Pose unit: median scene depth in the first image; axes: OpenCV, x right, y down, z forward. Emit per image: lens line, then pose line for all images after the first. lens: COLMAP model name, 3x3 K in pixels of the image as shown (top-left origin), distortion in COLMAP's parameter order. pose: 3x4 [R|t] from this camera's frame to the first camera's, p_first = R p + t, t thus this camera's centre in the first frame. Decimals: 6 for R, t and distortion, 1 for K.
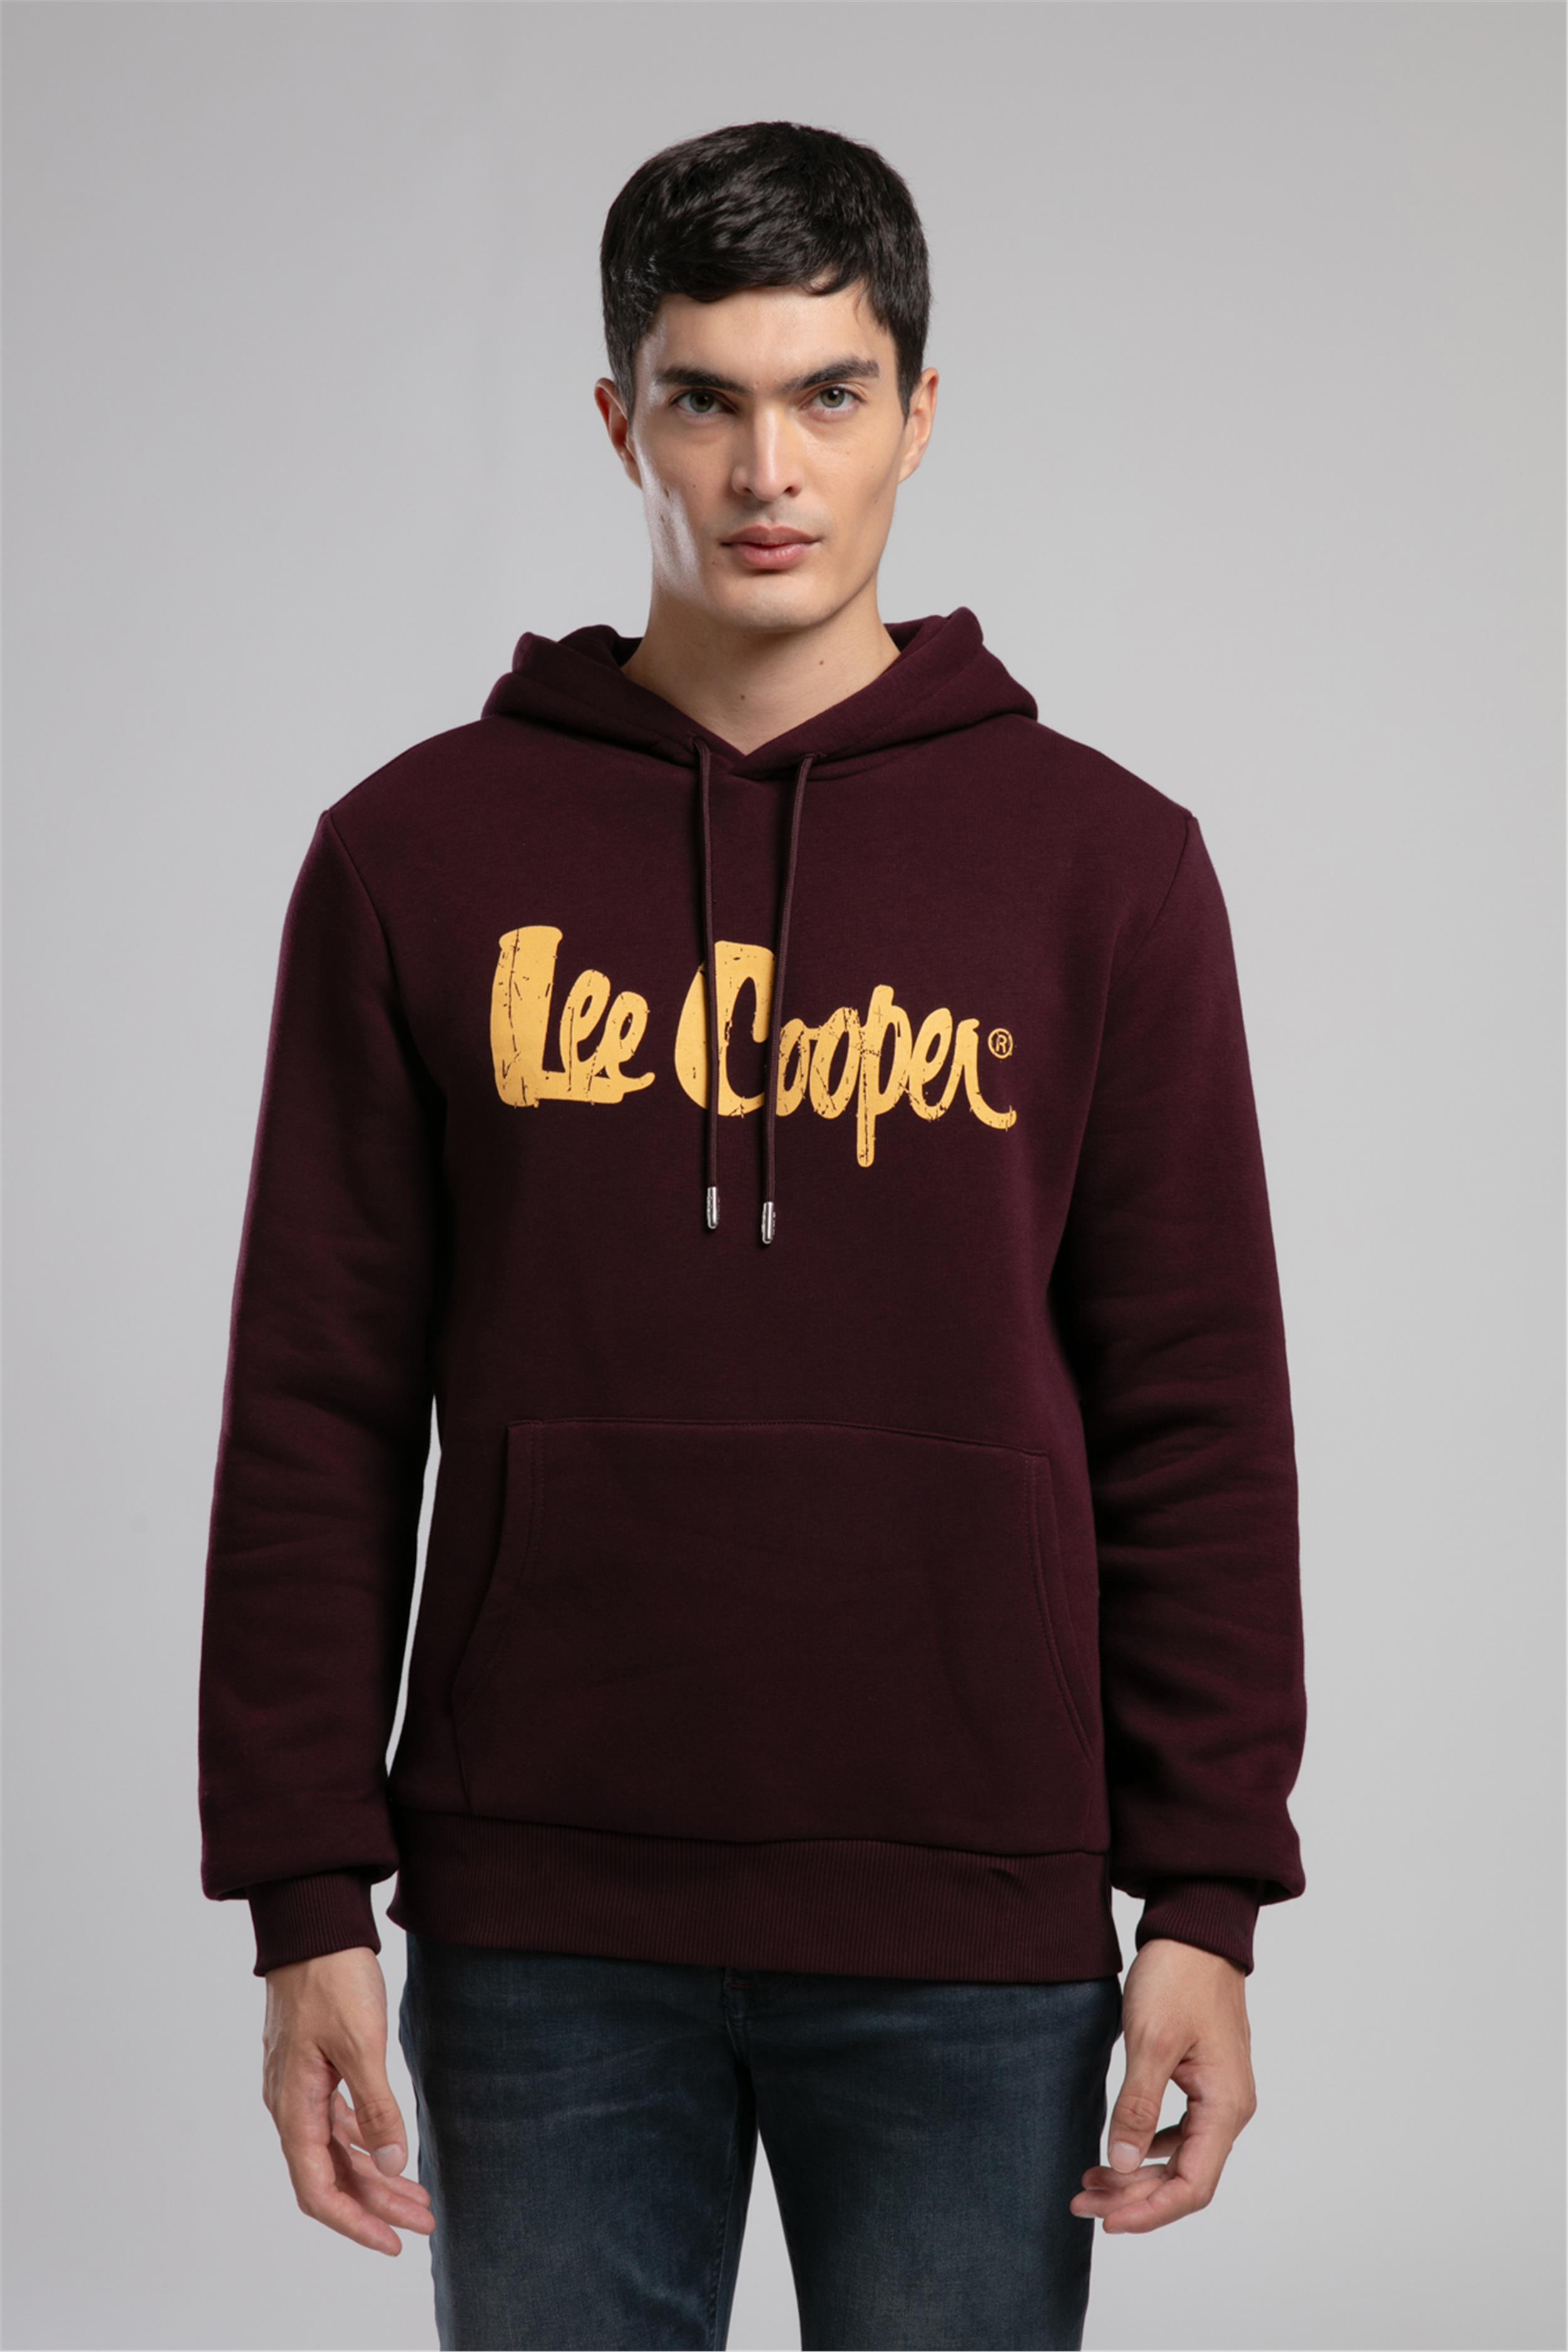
lens RADIAL K [[4509.9, 0, 784.0], [0, 4509.9, 1176.0], [0, 0, 1]] dist [-0.023931, -0.004443]
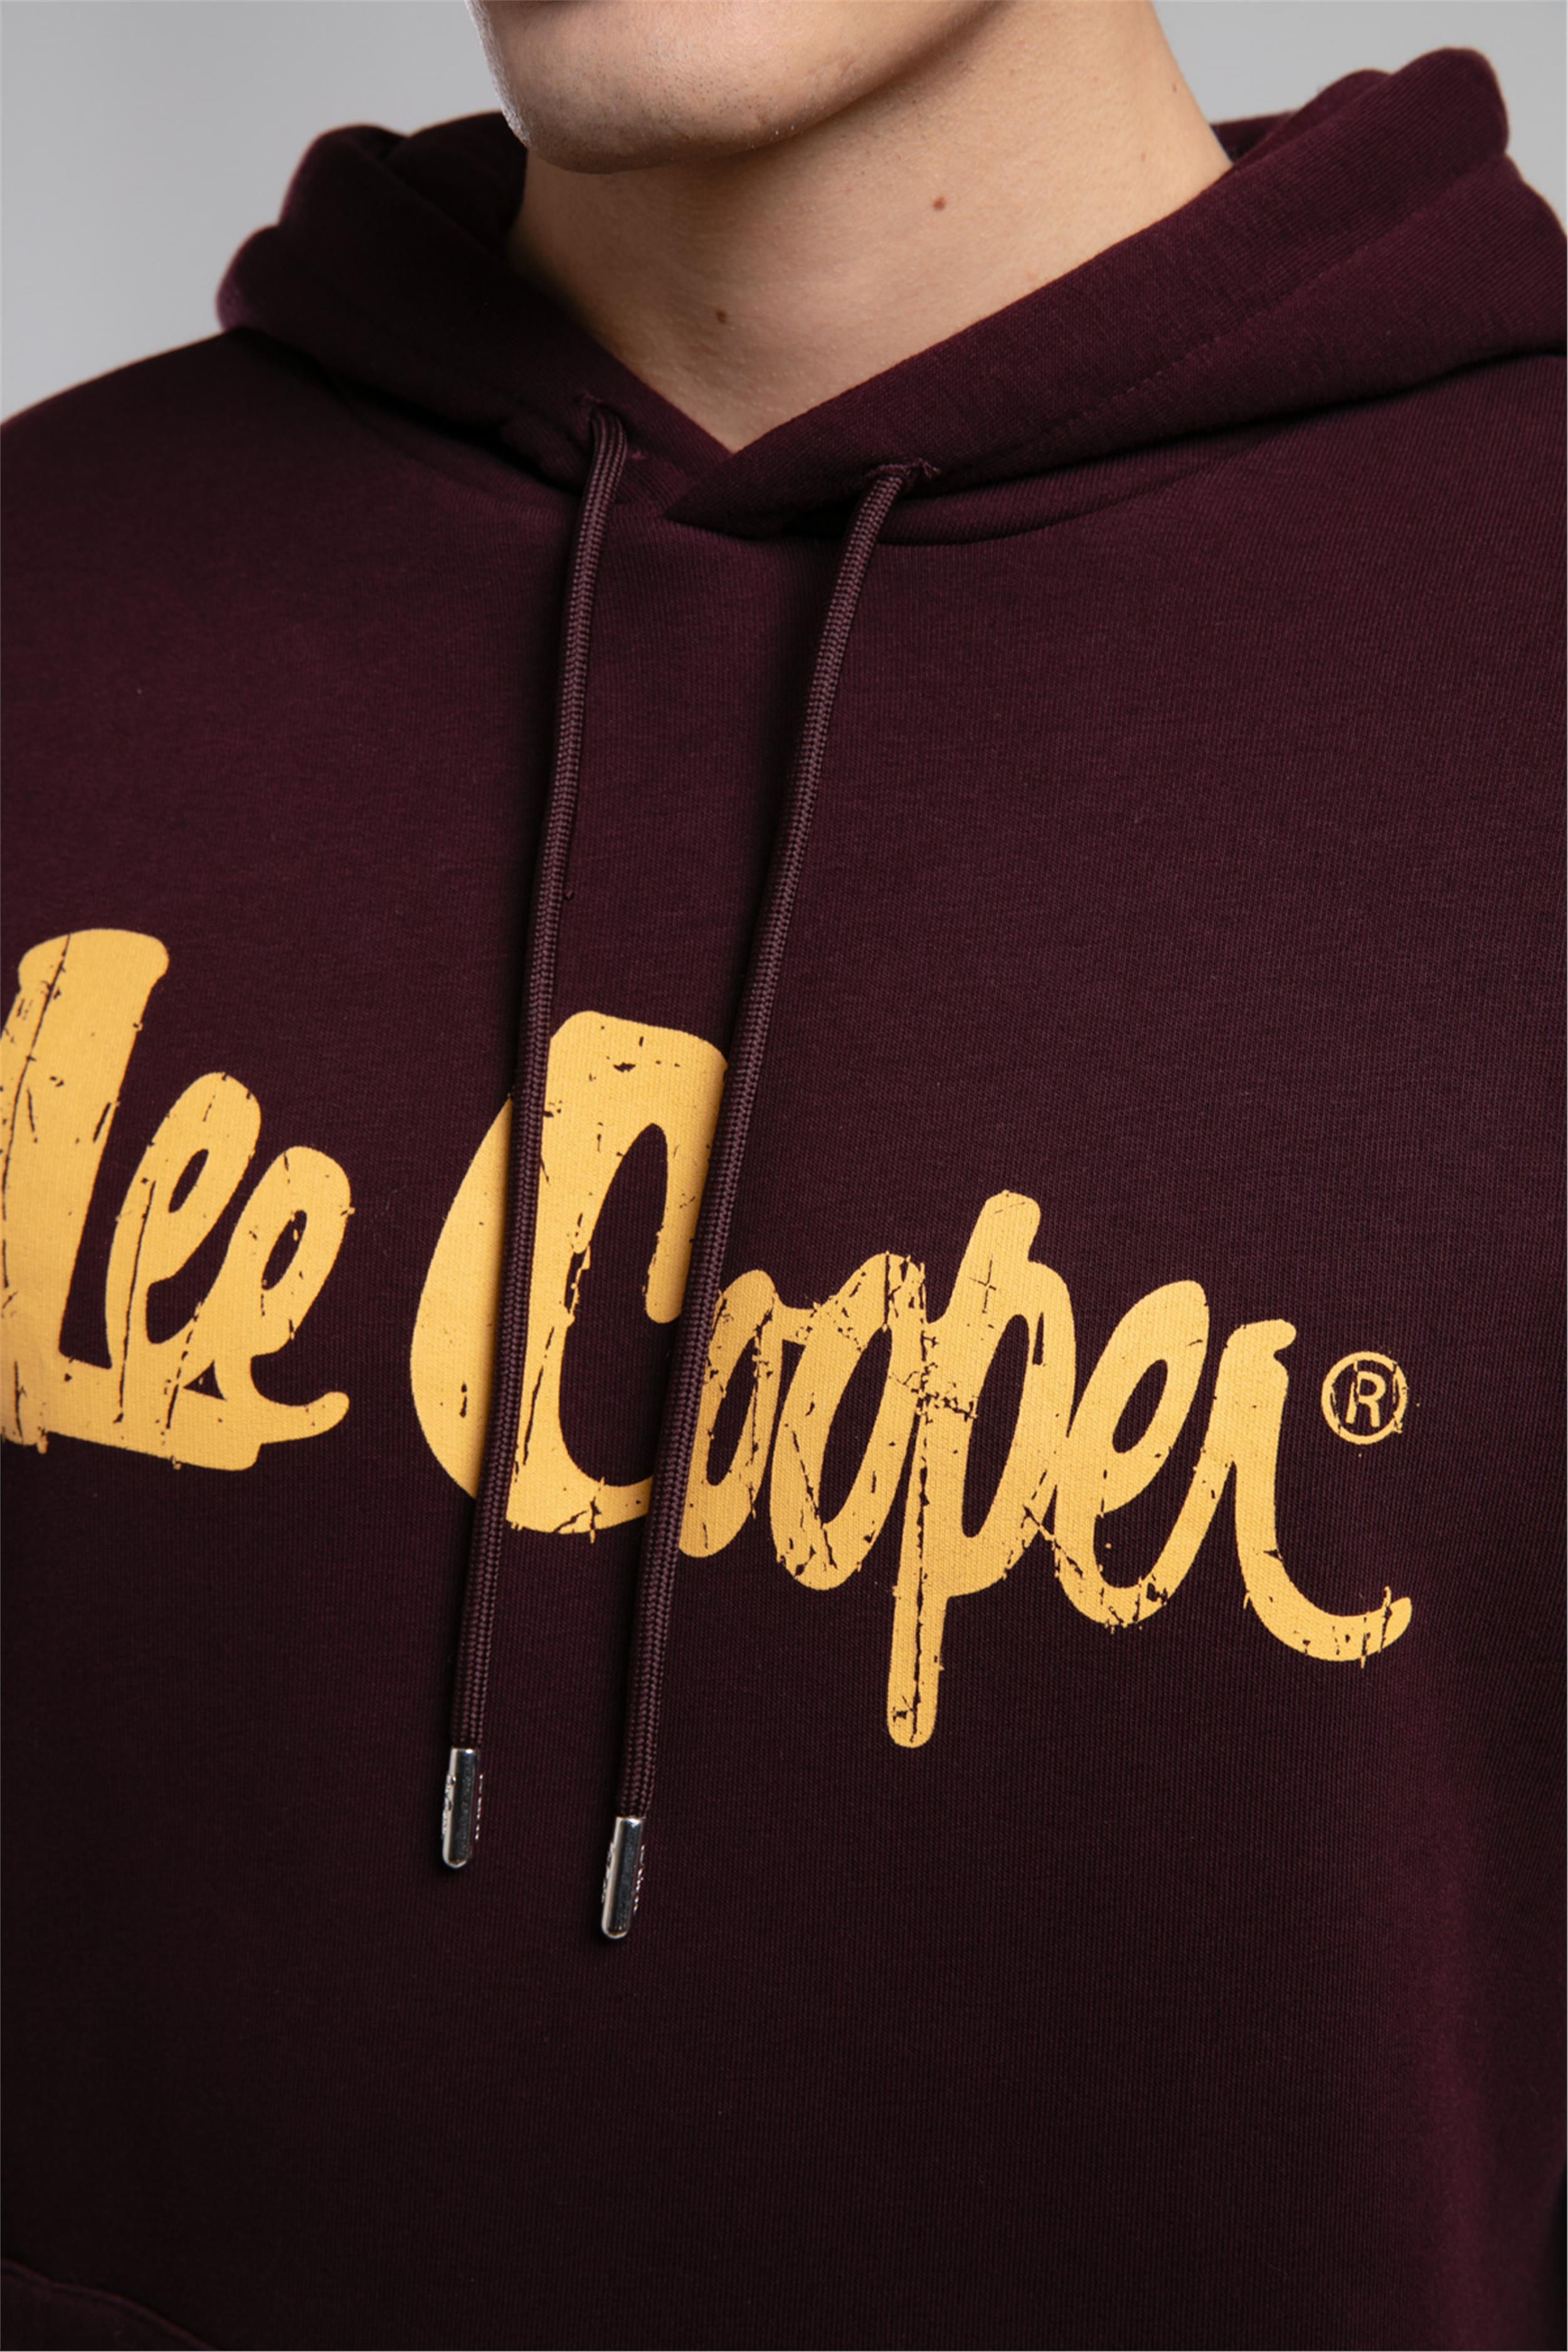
lens RADIAL K [[3892.7, 0, 784.0], [0, 3892.7, 1176.0], [0, 0, 1]] dist [-0.007856, -0.053816]
pose [[0.961362, 0.079328, -0.263610, 0.080578], [-0.047385, 0.990973, 0.125405, -0.078349], [0.271179, -0.108068, 0.956443, 0.725830]]
